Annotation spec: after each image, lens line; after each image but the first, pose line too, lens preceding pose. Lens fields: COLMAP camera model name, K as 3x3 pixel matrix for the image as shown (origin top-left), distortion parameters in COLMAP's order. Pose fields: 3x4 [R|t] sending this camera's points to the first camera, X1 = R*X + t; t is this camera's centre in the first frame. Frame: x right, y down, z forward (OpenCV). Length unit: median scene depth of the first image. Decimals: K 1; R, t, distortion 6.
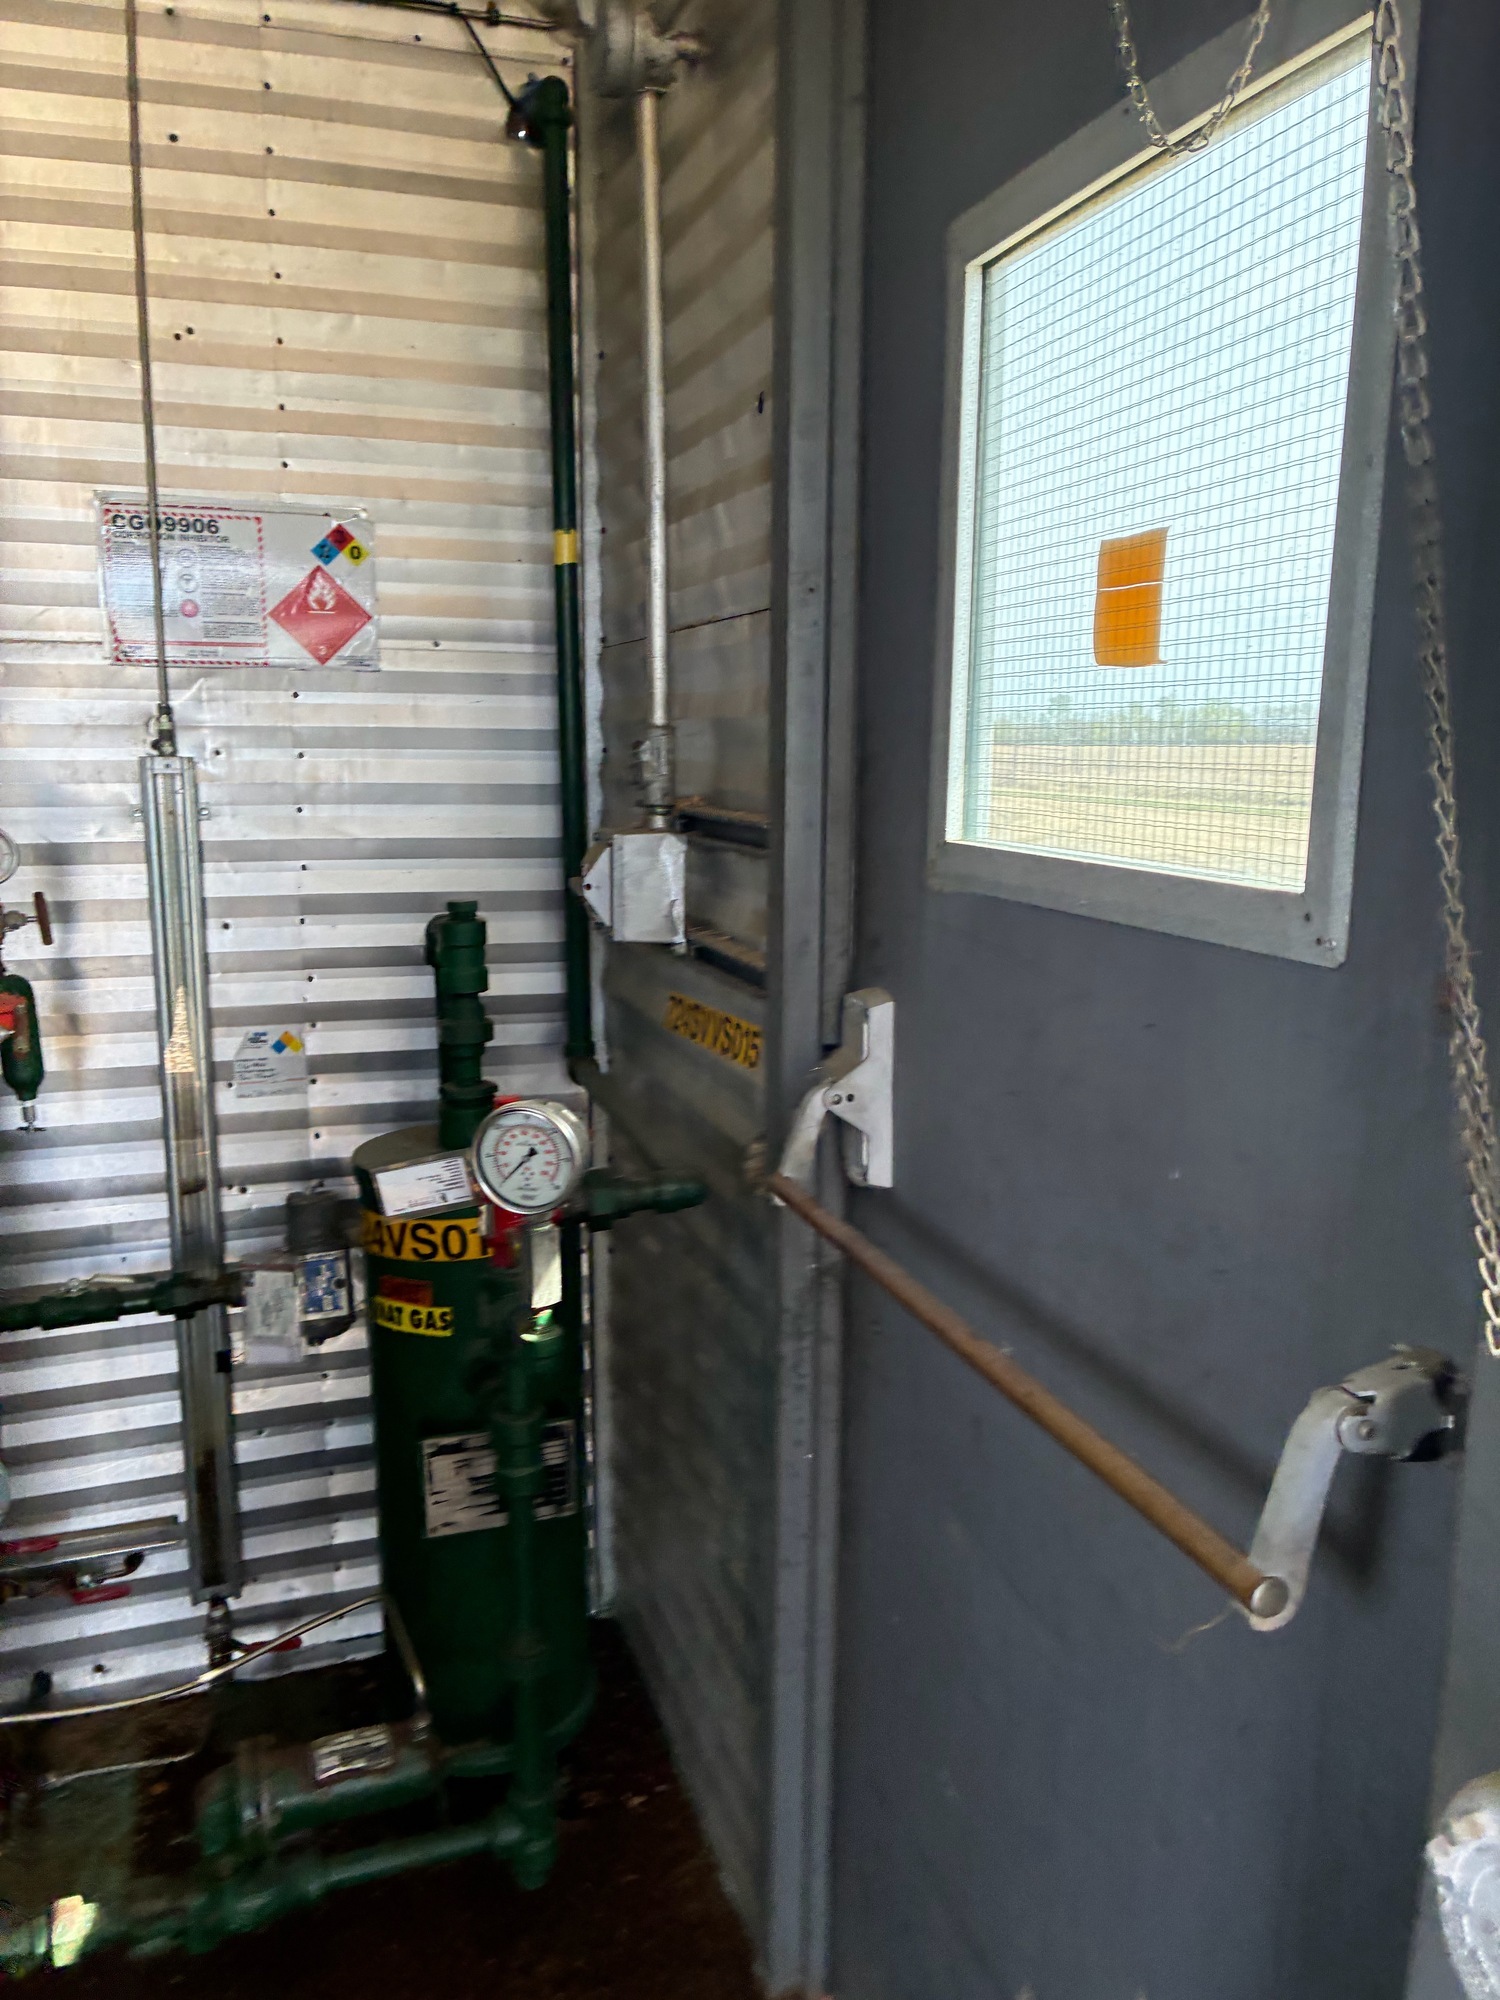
lens RADIAL K [[1502.3, 0, 800.0], [0, 1502.3, 992.2], [0, 0, 1]] dist [0.035418, -0.038133]
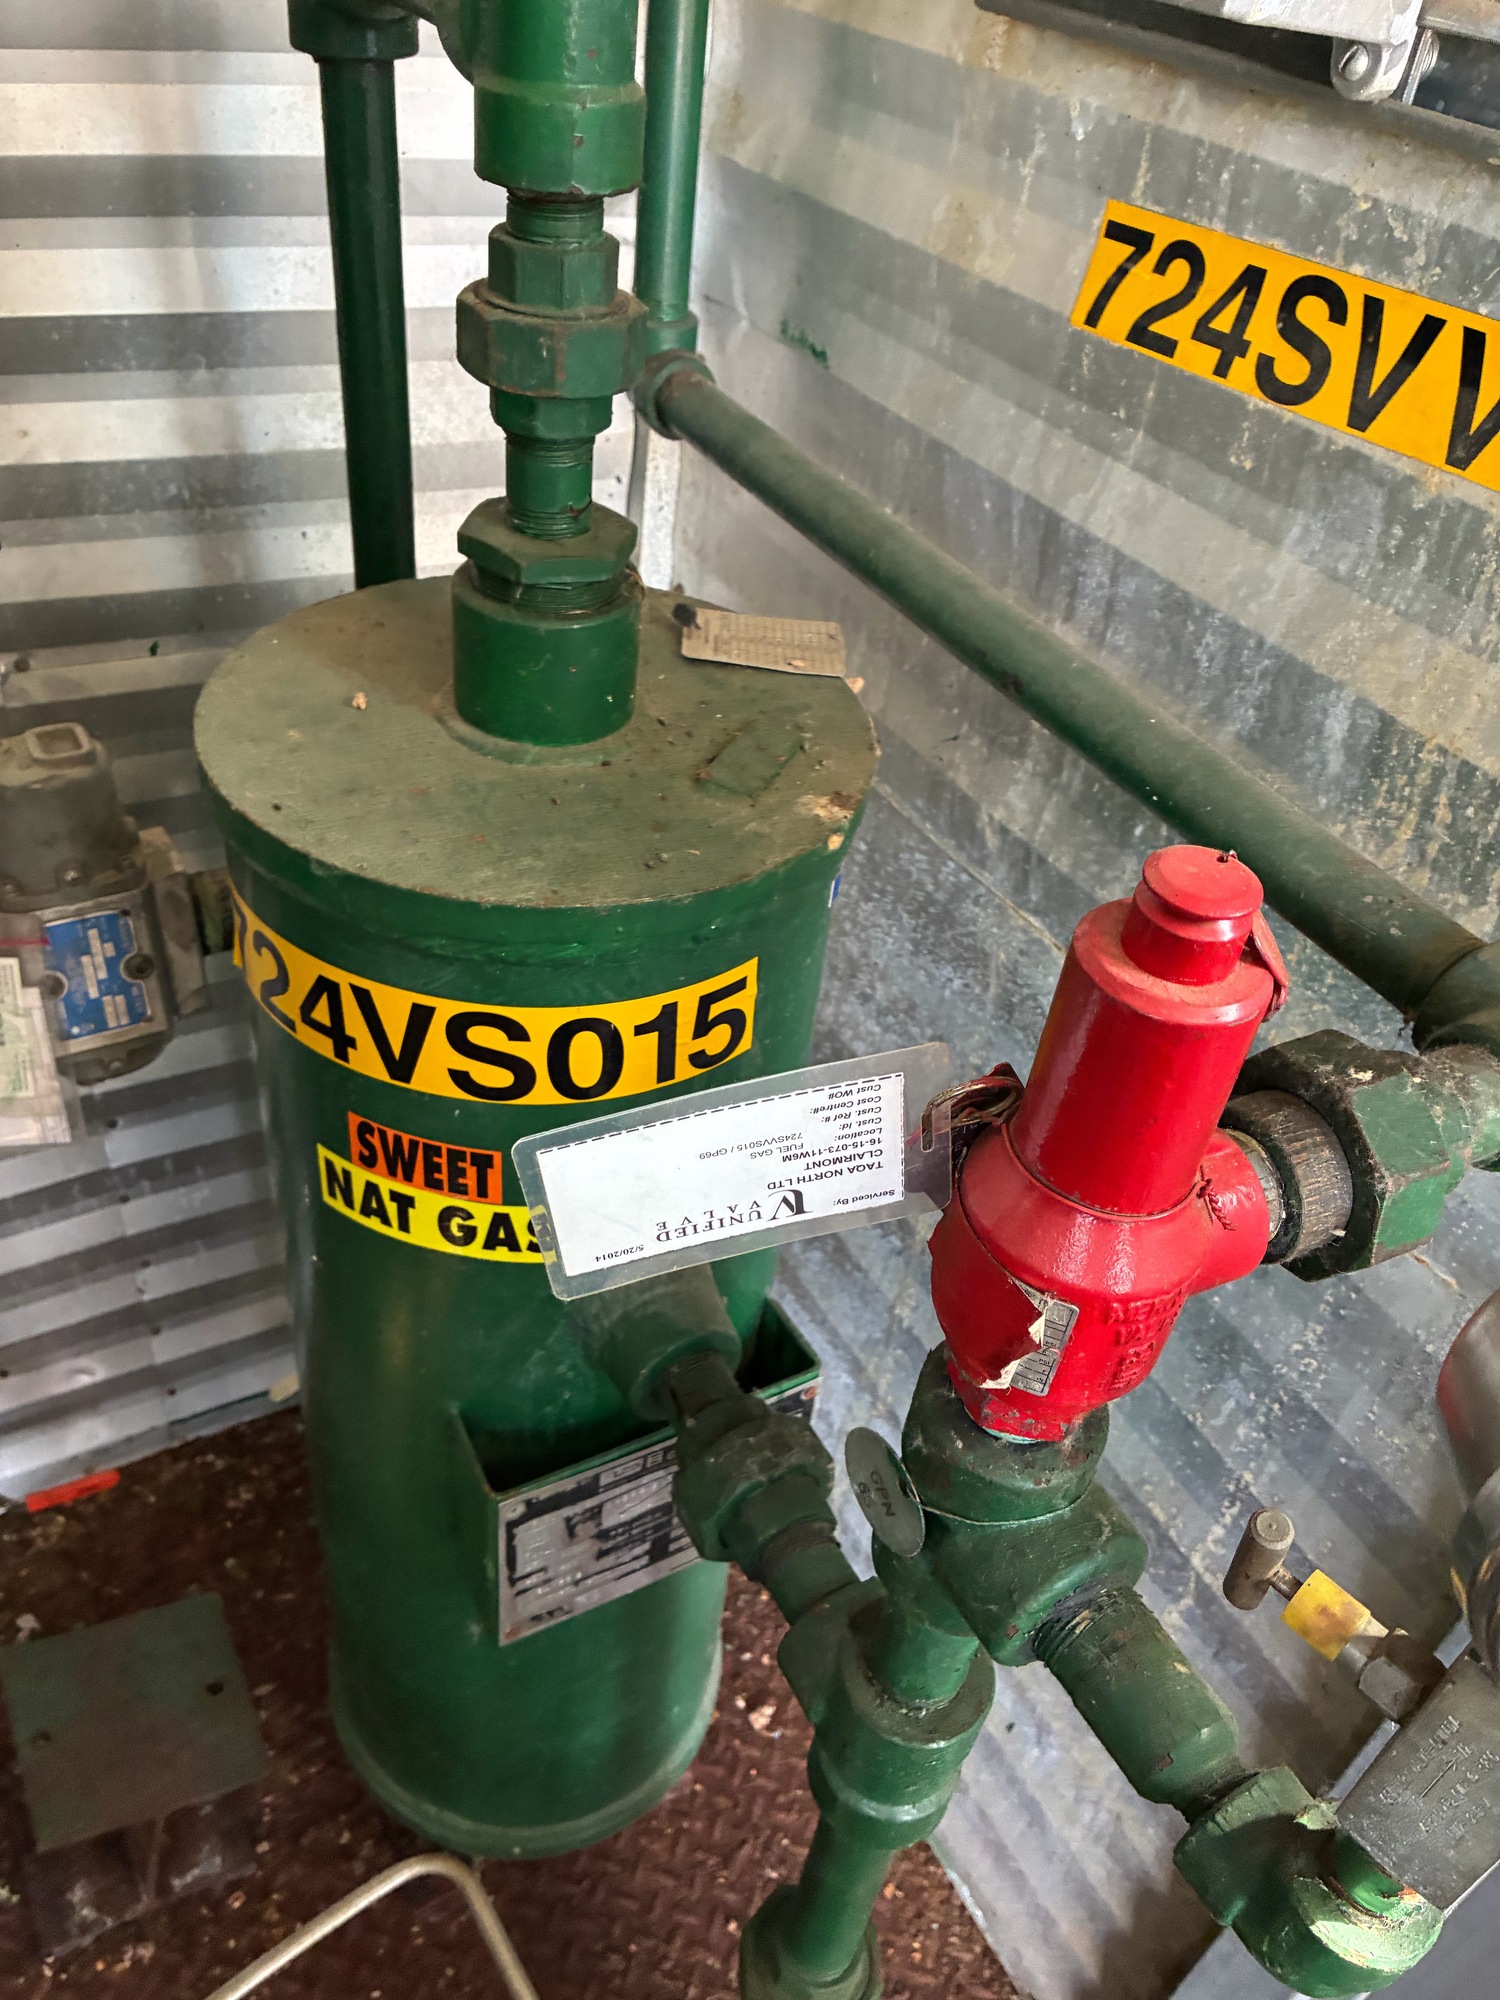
lens RADIAL K [[1556.2, 0, 754.4], [0, 1556.2, 1026.9], [0, 0, 1]] dist [0.057166, -0.067095]
pose [[0.984704, -0.022485, 0.172780, -0.229585], [-0.065528, 0.871047, 0.486809, -0.007390], [-0.161445, -0.490684, 0.856250, 0.644448]]
